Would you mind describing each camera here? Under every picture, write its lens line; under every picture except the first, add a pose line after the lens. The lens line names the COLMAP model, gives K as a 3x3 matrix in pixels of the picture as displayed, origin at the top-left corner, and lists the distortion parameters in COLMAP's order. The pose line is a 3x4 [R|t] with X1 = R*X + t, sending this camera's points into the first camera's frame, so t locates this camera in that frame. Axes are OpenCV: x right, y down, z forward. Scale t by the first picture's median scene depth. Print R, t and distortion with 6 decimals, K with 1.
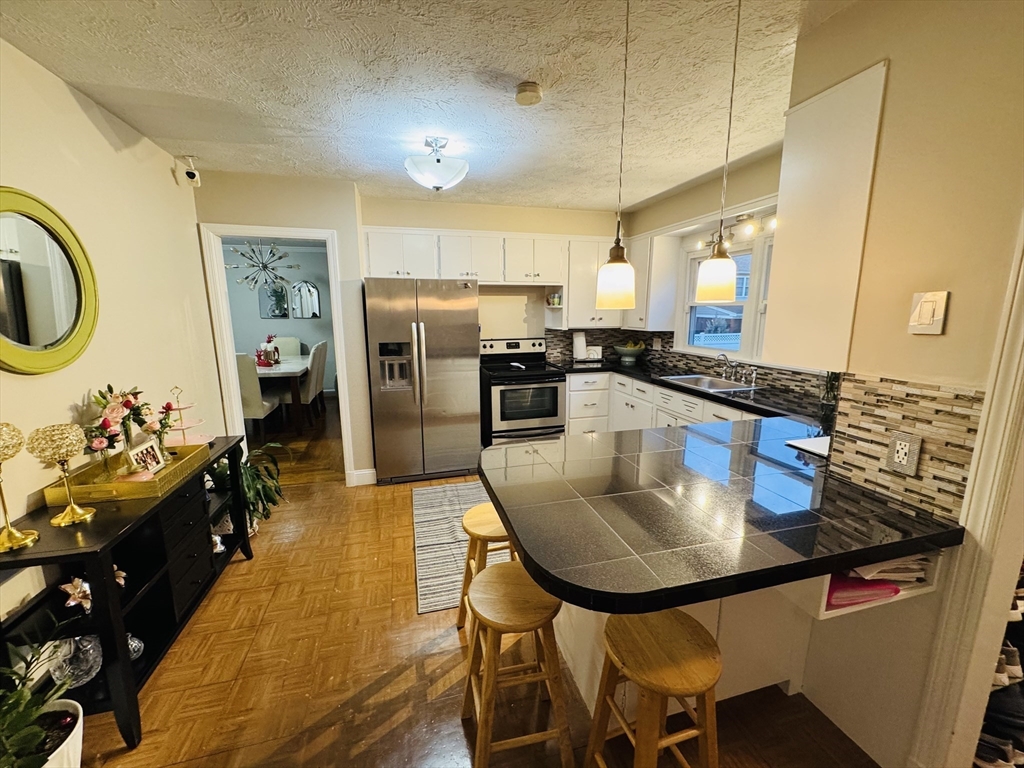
lens RADIAL K [[407.2, 0, 512.5], [0, 407.2, 383.4], [0, 0, 1]] dist [-0.001422, 0.000427]
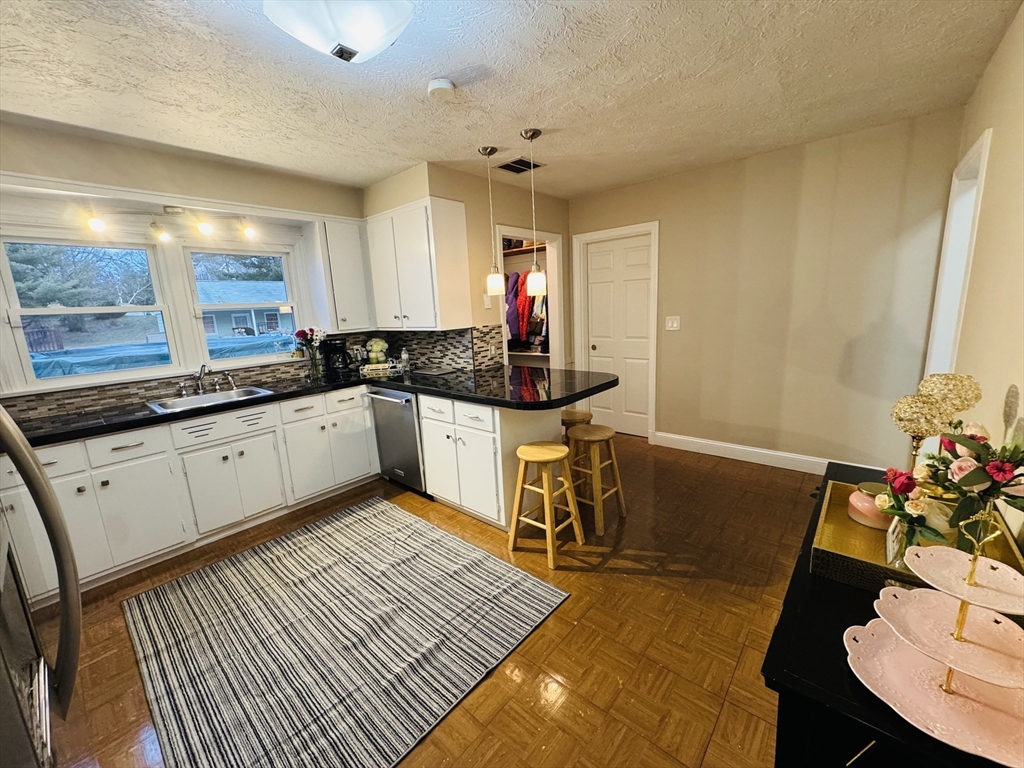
lens RADIAL K [[407.2, 0, 513.5], [0, 407.2, 382.4], [0, 0, 1]] dist [-0.001422, 0.000427]
pose [[-0.554614, -0.125971, 0.822517, -0.528047], [0.198571, 0.939880, 0.277839, -0.134313], [-0.808067, 0.317422, -0.496257, 0.834638]]
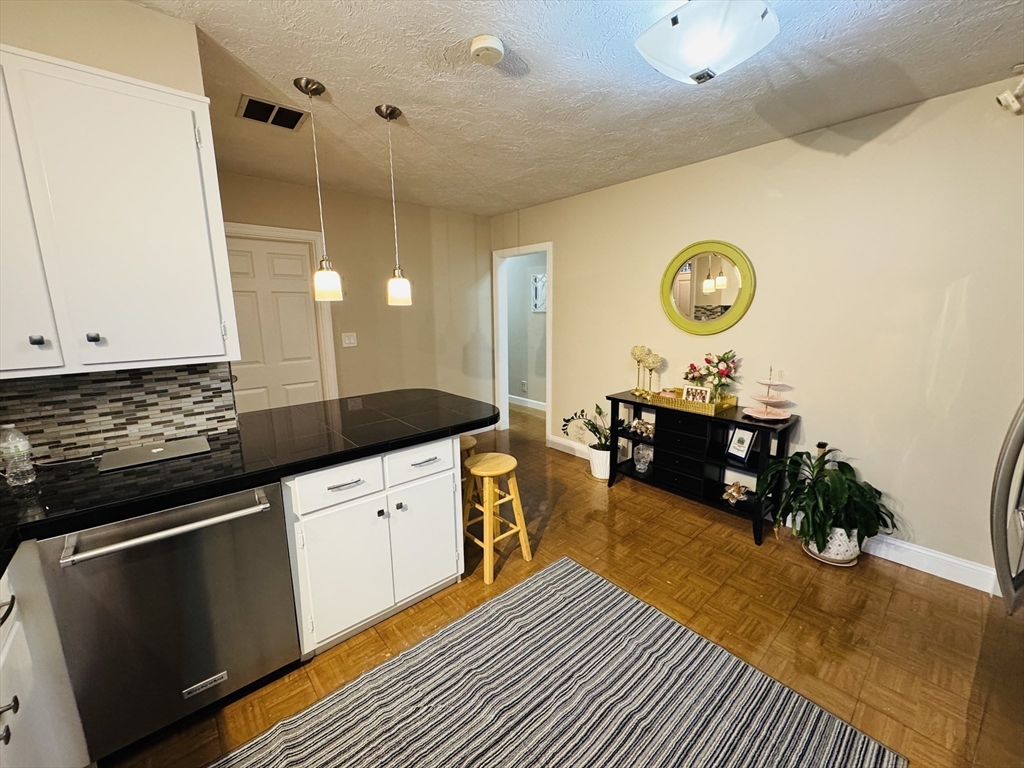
lens RADIAL K [[407.2, 0, 512.3], [0, 407.2, 381.9], [0, 0, 1]] dist [-0.001422, 0.000427]
pose [[-0.901701, 0.091806, -0.422500, 0.216346], [-0.061714, 0.939861, 0.335935, -0.179340], [0.427933, 0.328987, -0.841808, 1.025670]]
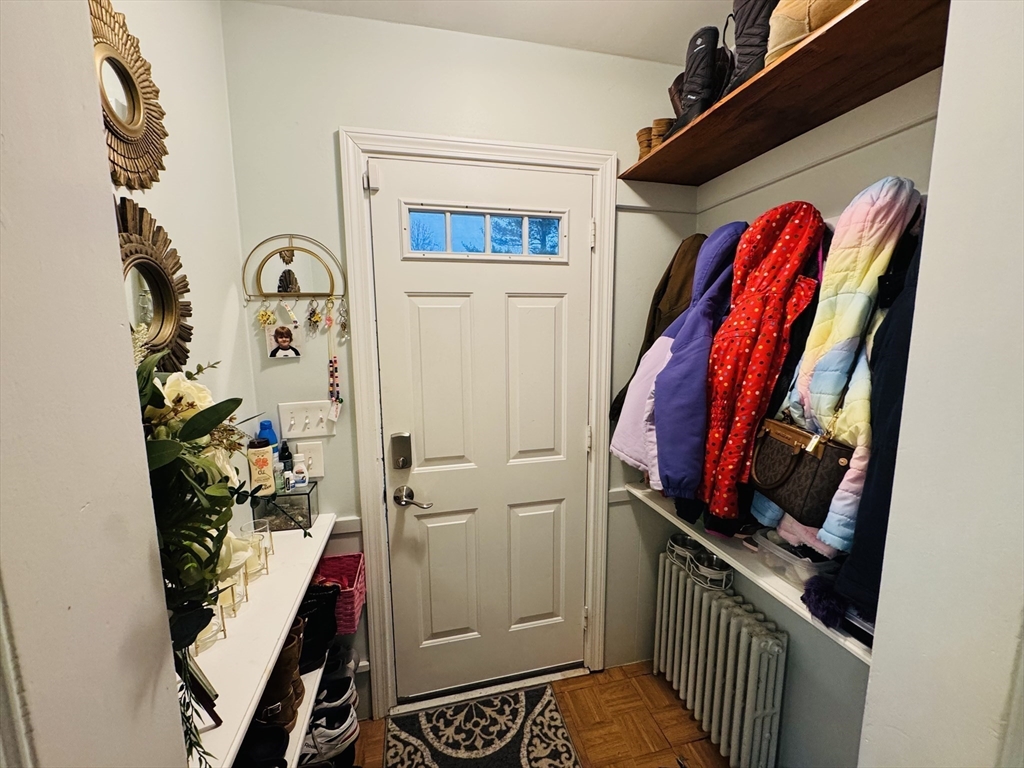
lens RADIAL K [[407.2, 0, 511.1], [0, 407.2, 381.8], [0, 0, 1]] dist [-0.001422, 0.000427]
pose [[0.040222, -0.135464, 0.989965, 0.308670], [0.183956, 0.974836, 0.125920, -0.041790], [-0.982111, 0.177045, 0.064130, 0.193114]]
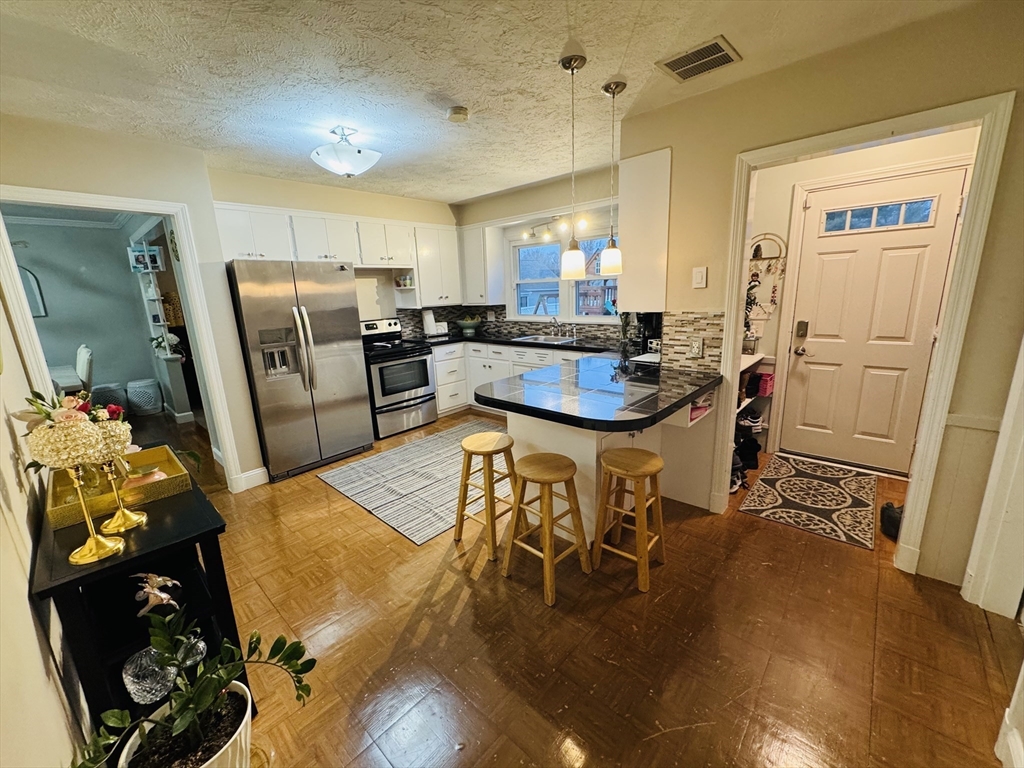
lens RADIAL K [[407.2, 0, 511.6], [0, 407.2, 382.7], [0, 0, 1]] dist [-0.001422, 0.000427]
pose [[0.844981, -0.149065, 0.513602, -0.312969], [0.131872, 0.988790, 0.070024, 0.028793], [-0.518283, 0.008561, 0.855167, -0.091758]]
